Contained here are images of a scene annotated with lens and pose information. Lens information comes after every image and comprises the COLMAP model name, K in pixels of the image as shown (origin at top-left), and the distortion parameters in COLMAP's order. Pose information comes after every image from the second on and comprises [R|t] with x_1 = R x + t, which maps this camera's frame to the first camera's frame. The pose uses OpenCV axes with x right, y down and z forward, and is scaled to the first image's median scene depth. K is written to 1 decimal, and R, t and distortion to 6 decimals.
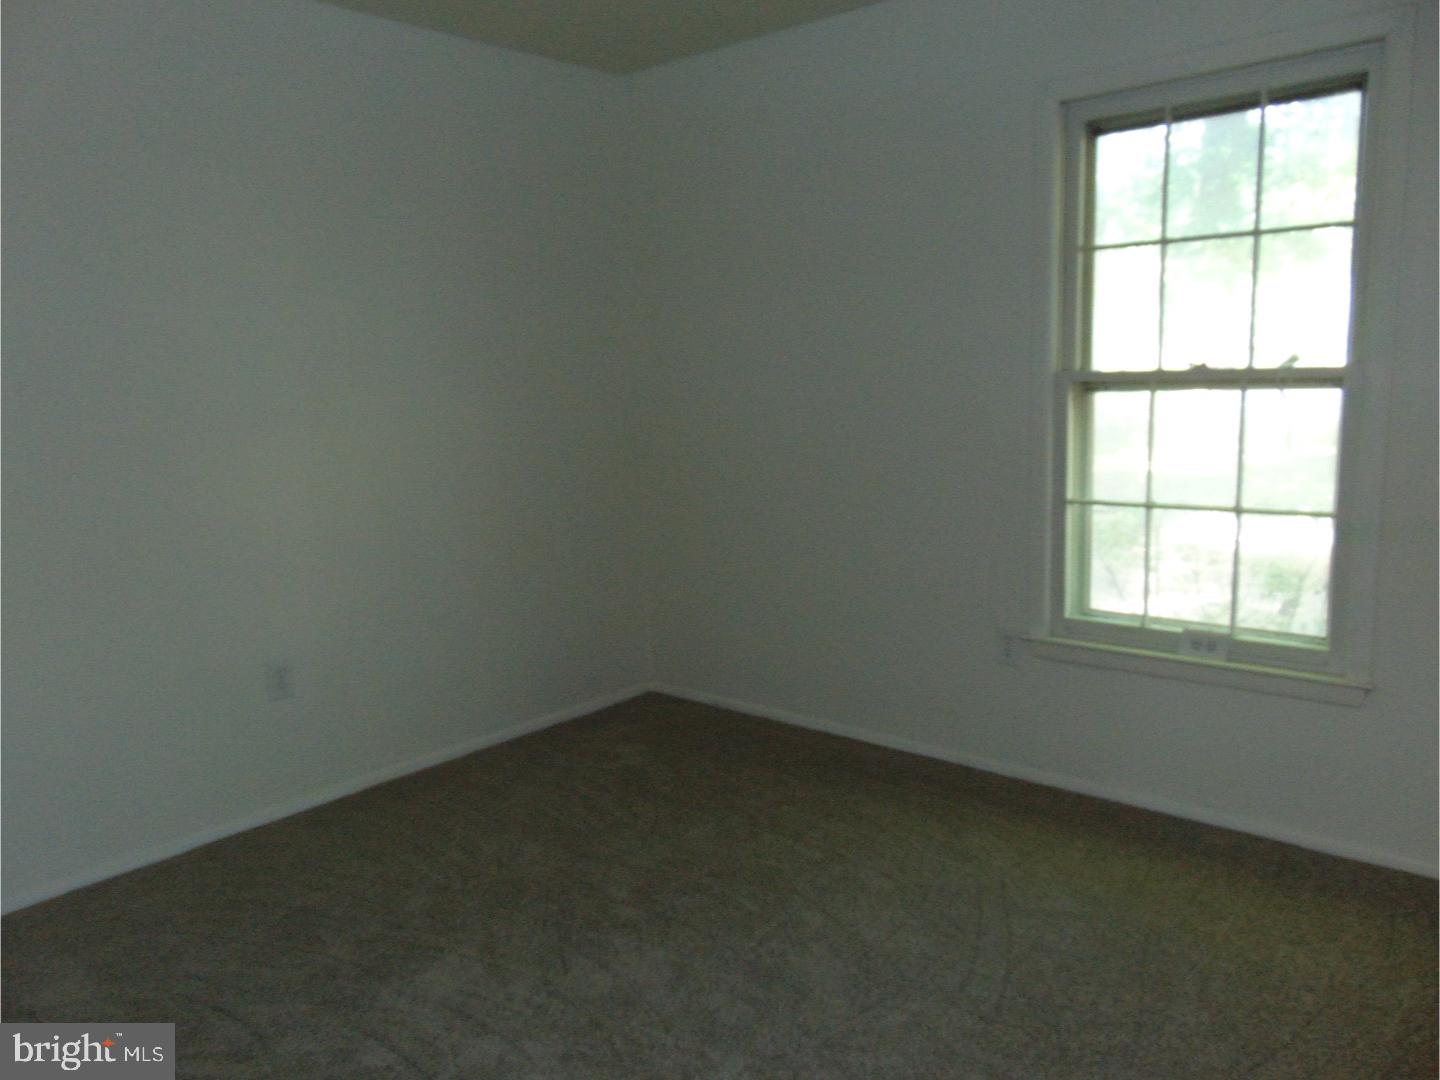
lens RADIAL K [[1035.4, 0, 739.5], [0, 1035.4, 542.2], [0, 0, 1]] dist [-0.063091, -0.001308]
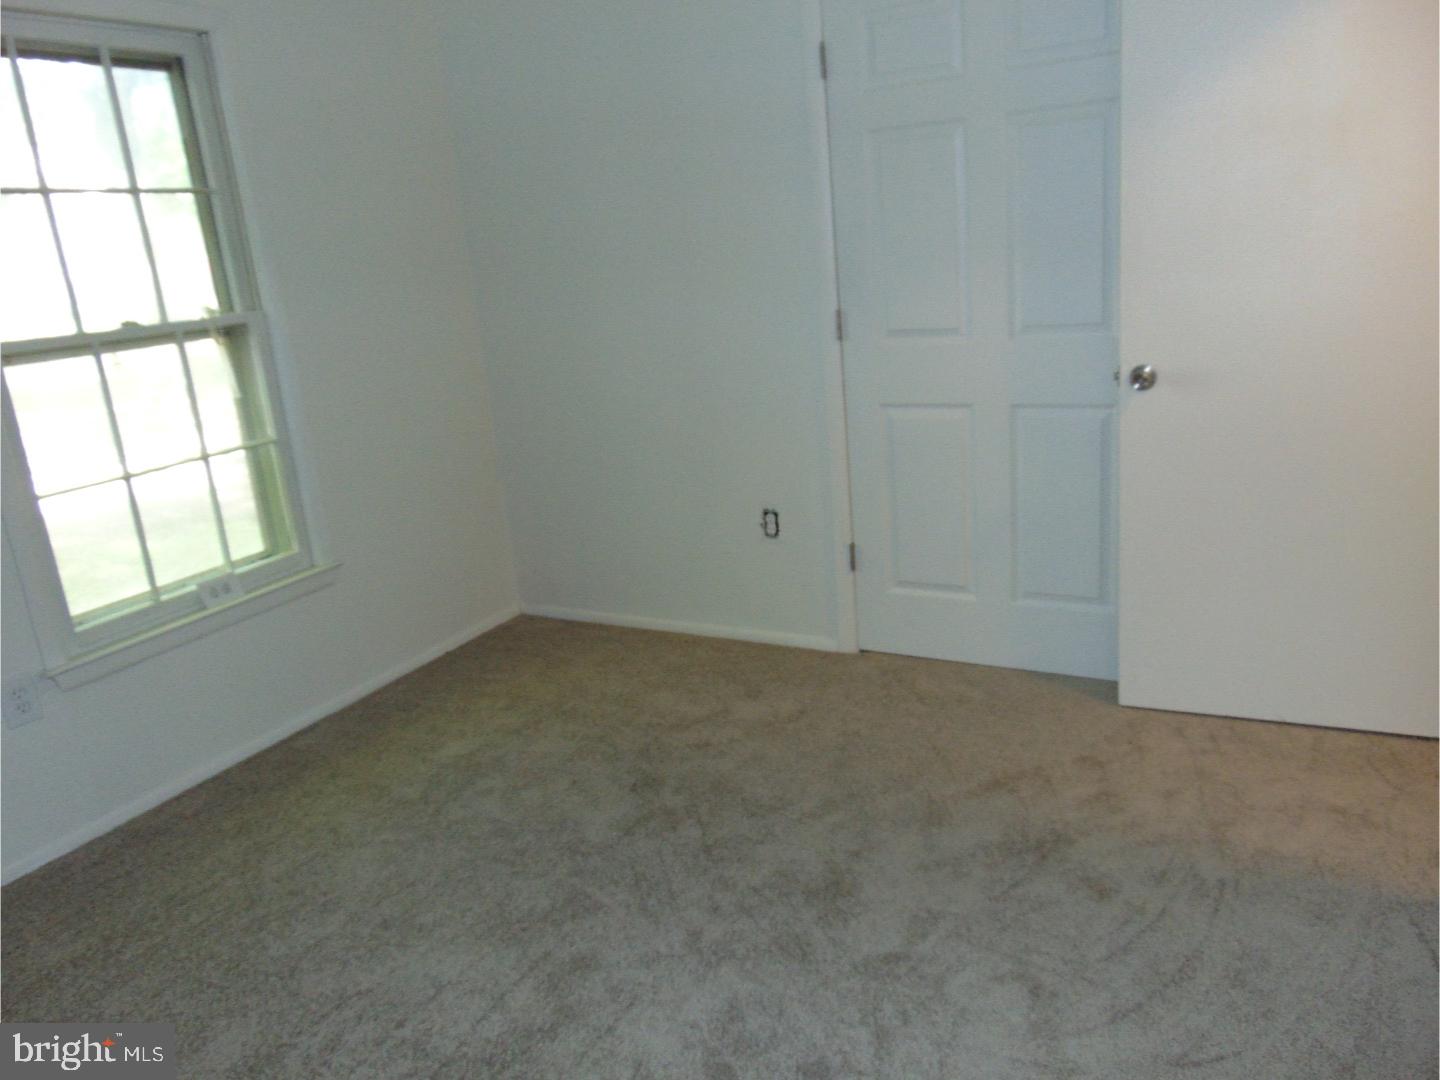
lens RADIAL K [[1035.4, 0, 739.5], [0, 1035.4, 542.2], [0, 0, 1]] dist [-0.063091, -0.001308]
pose [[-0.230540, -0.206638, 0.950869, -0.637473], [0.258416, 0.929101, 0.264561, -0.081394], [-0.938122, 0.306712, -0.160796, 0.666175]]
